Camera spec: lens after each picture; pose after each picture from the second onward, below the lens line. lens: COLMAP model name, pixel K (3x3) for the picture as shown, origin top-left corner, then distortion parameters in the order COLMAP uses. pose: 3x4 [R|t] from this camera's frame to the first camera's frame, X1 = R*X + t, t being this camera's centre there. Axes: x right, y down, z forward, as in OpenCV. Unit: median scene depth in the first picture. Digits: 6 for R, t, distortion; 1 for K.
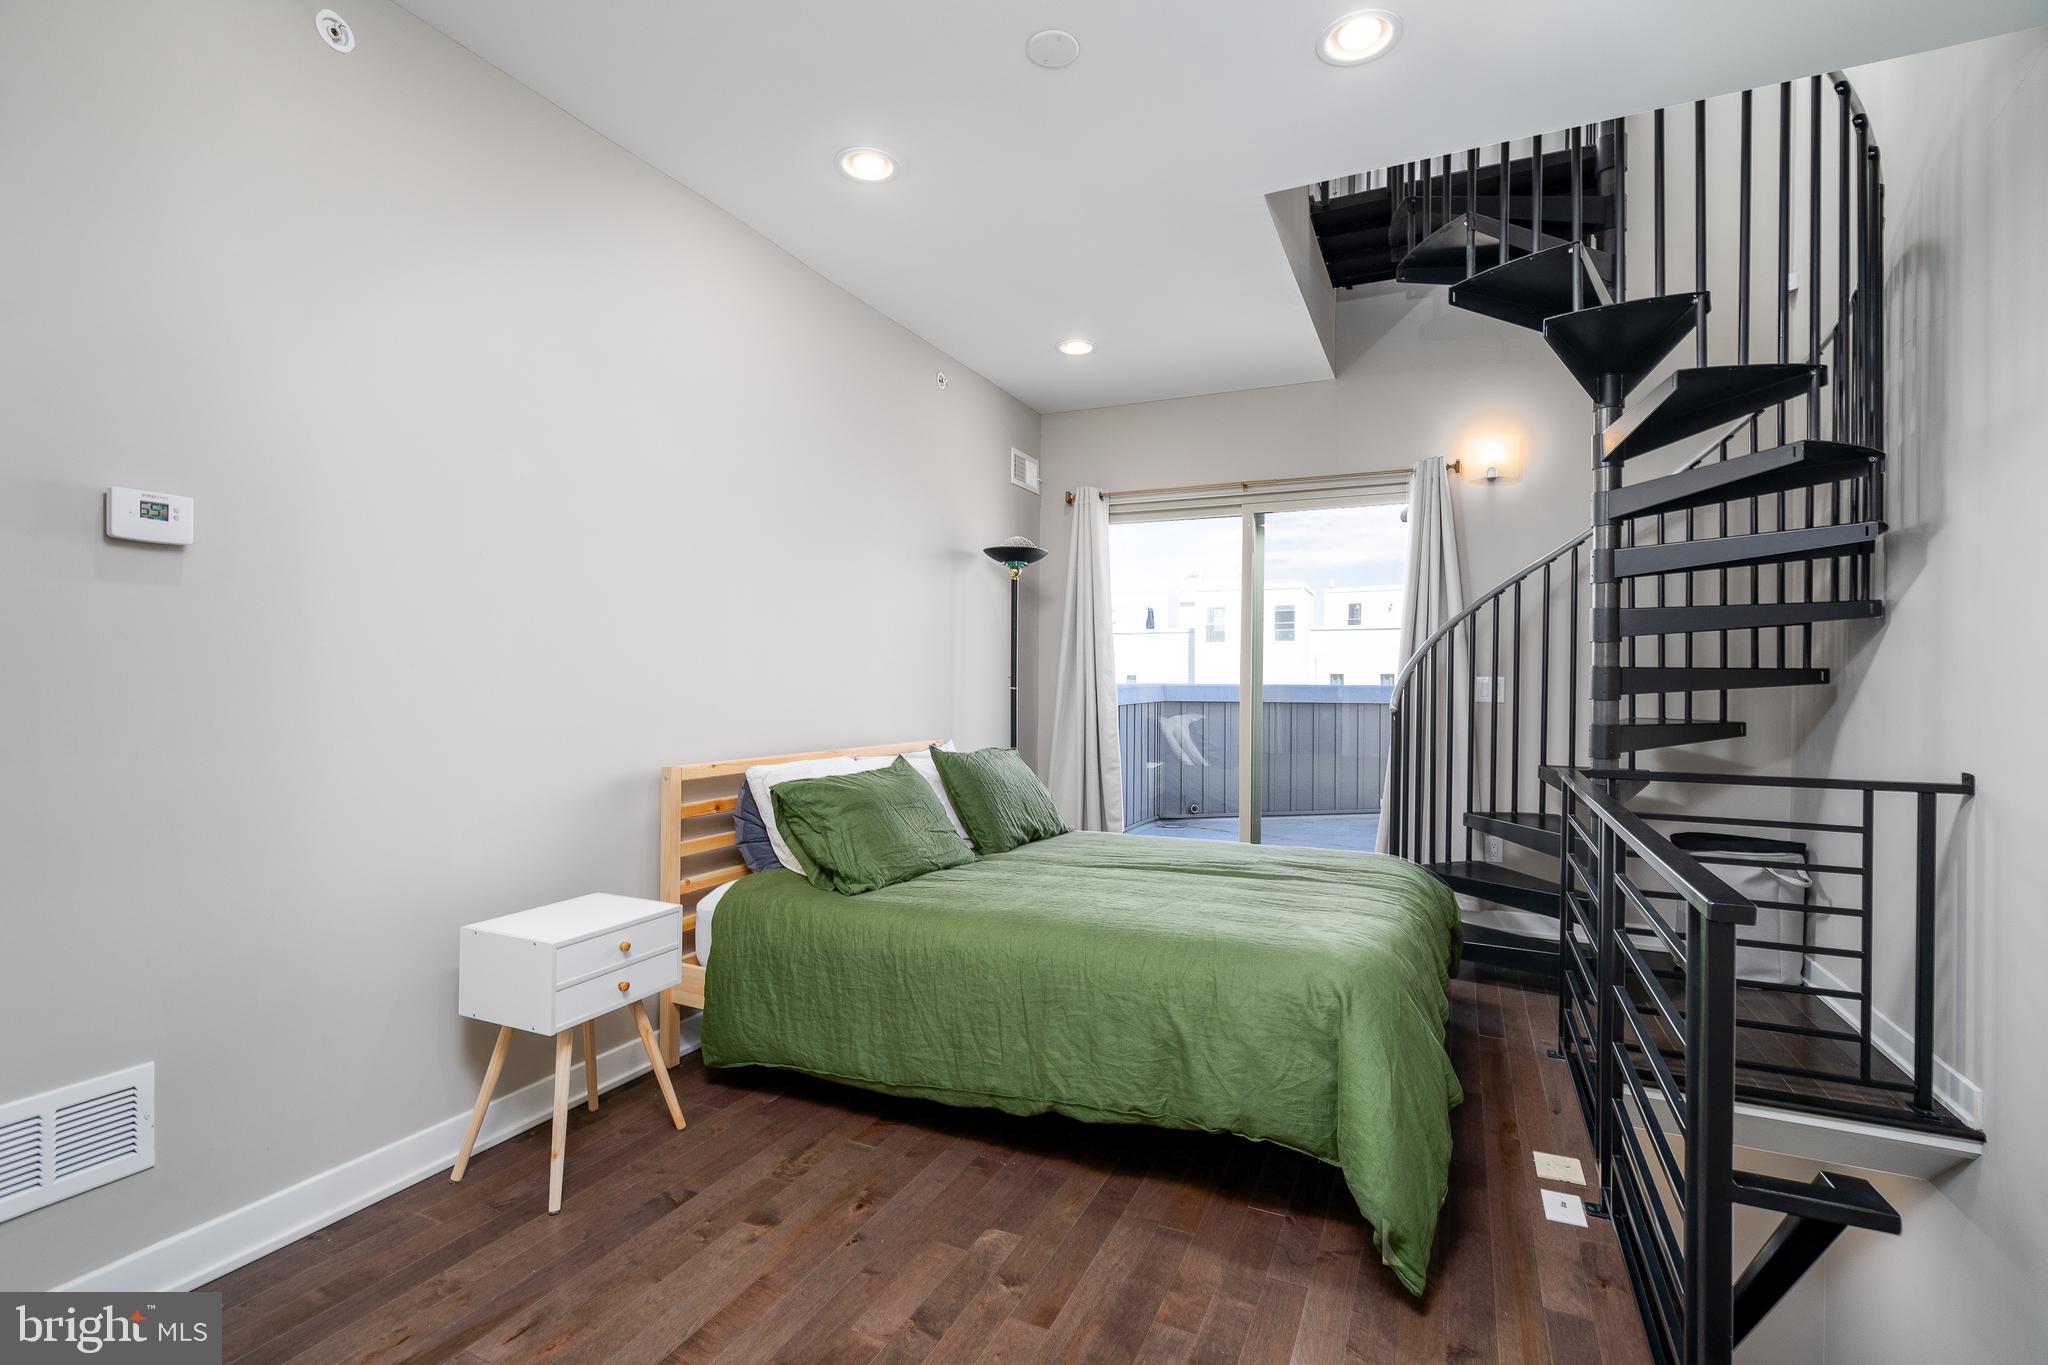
lens RADIAL K [[948.3, 0, 1024.0], [0, 948.3, 682.5], [0, 0, 1]] dist [-0.003739, 0.000284]
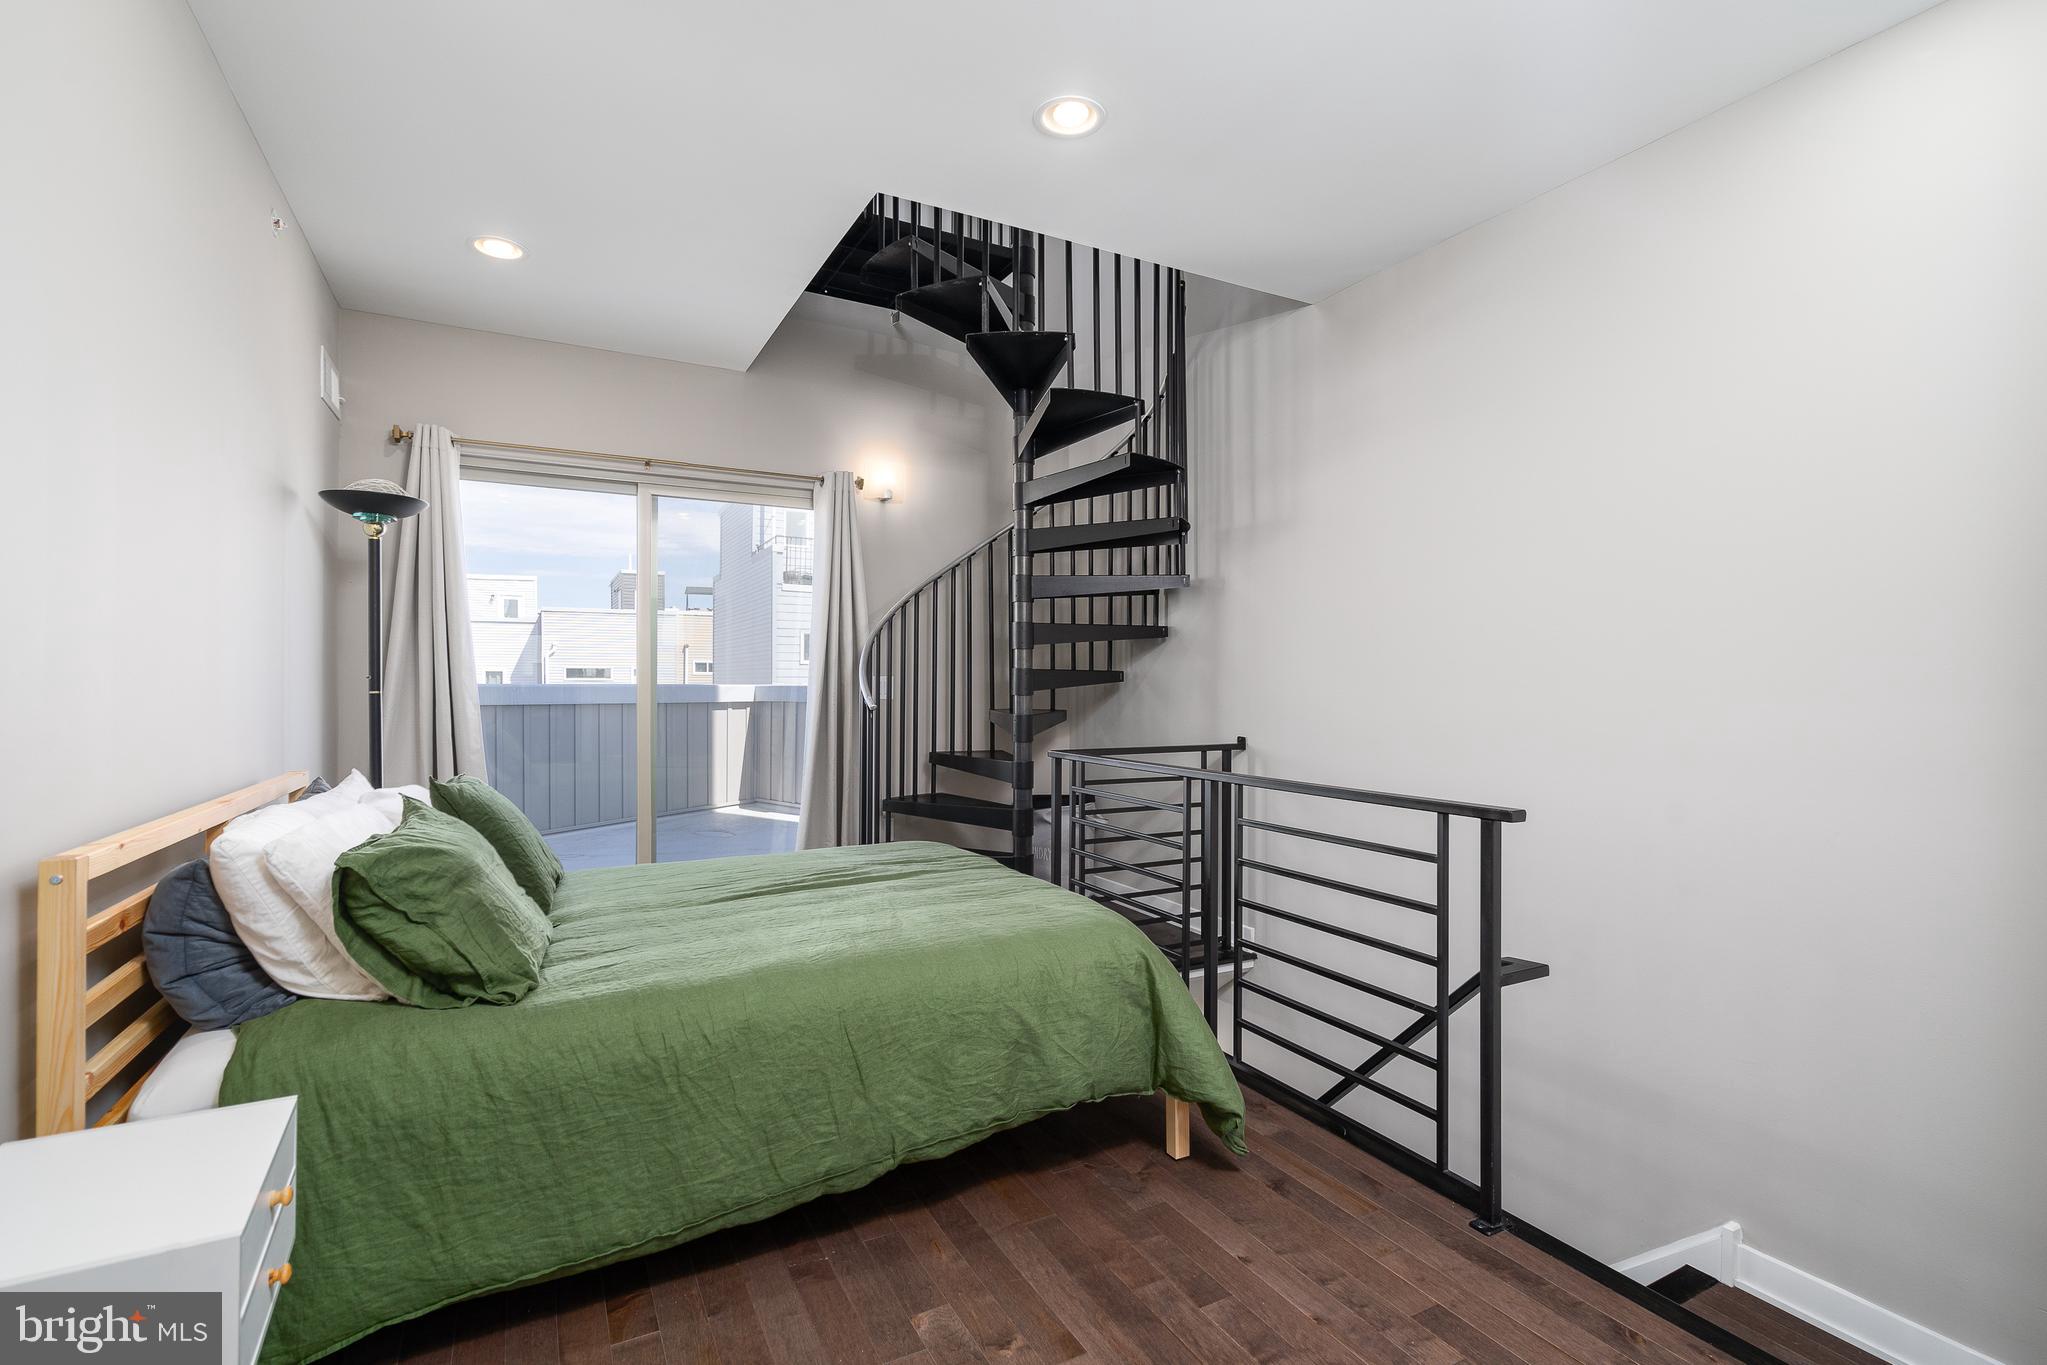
lens RADIAL K [[946.3, 0, 1061.7], [0, 946.3, 681.2], [0, 0, 1]] dist [0.002826, 0.000875]
pose [[0.585689, -0.003919, 0.810526, -0.478975], [0.001740, 0.999992, 0.003578, -0.005563], [-0.810534, -0.000685, 0.585691, 0.279382]]
